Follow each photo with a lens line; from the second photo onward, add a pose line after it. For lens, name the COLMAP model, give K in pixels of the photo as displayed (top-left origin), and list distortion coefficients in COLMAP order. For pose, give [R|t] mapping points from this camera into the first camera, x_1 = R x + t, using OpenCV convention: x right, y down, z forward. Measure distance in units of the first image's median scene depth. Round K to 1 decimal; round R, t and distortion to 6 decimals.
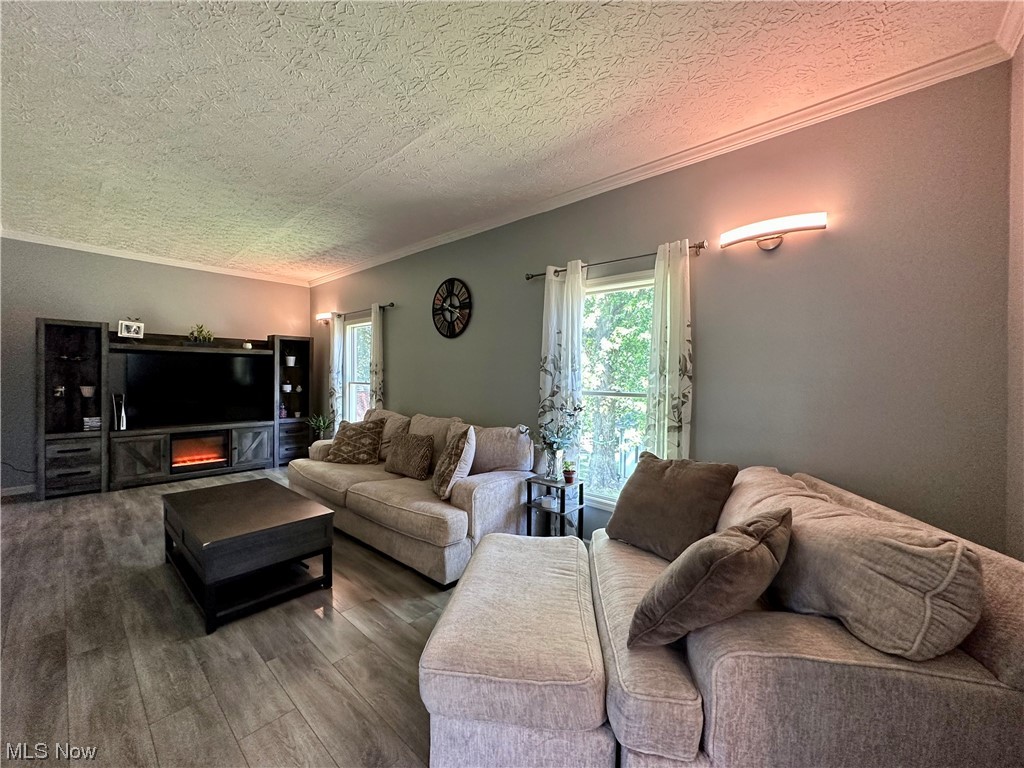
lens RADIAL K [[417.6, 0, 527.0], [0, 417.6, 383.9], [0, 0, 1]] dist [-0.004181, 0.000209]
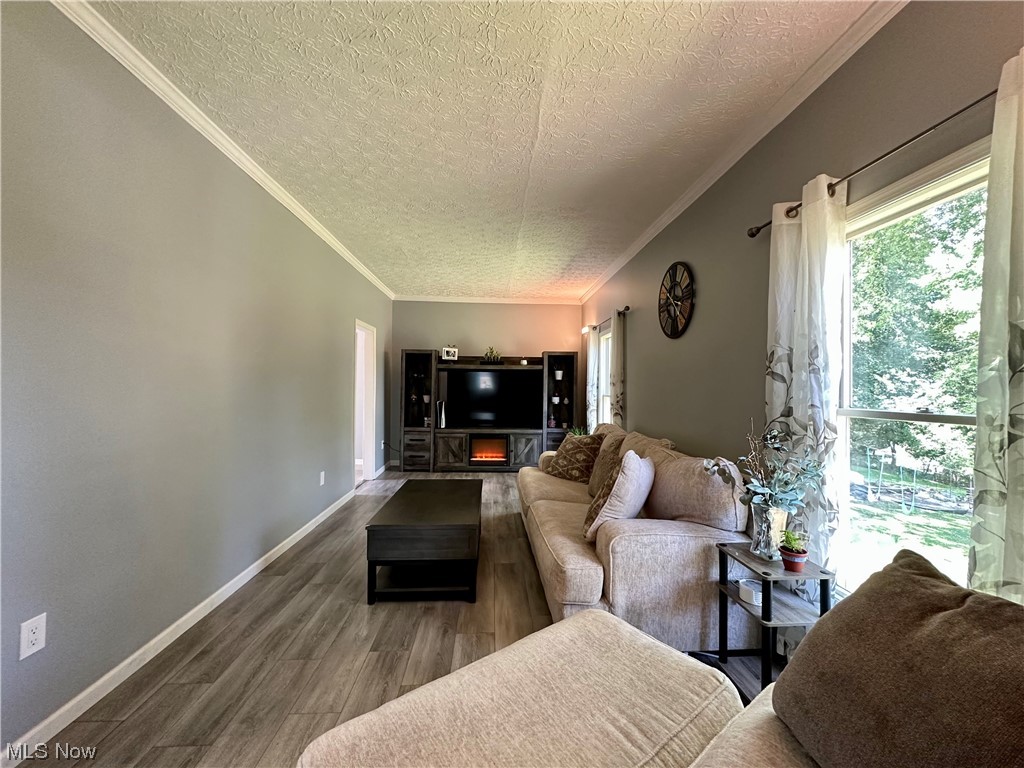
lens RADIAL K [[417.6, 0, 527.0], [0, 417.6, 383.9], [0, 0, 1]] dist [-0.004181, 0.000209]
pose [[0.681034, -0.012590, -0.732143, 0.209910], [-0.019161, 0.999203, -0.035006, 0.009568], [0.732001, 0.037869, 0.680251, 0.268761]]
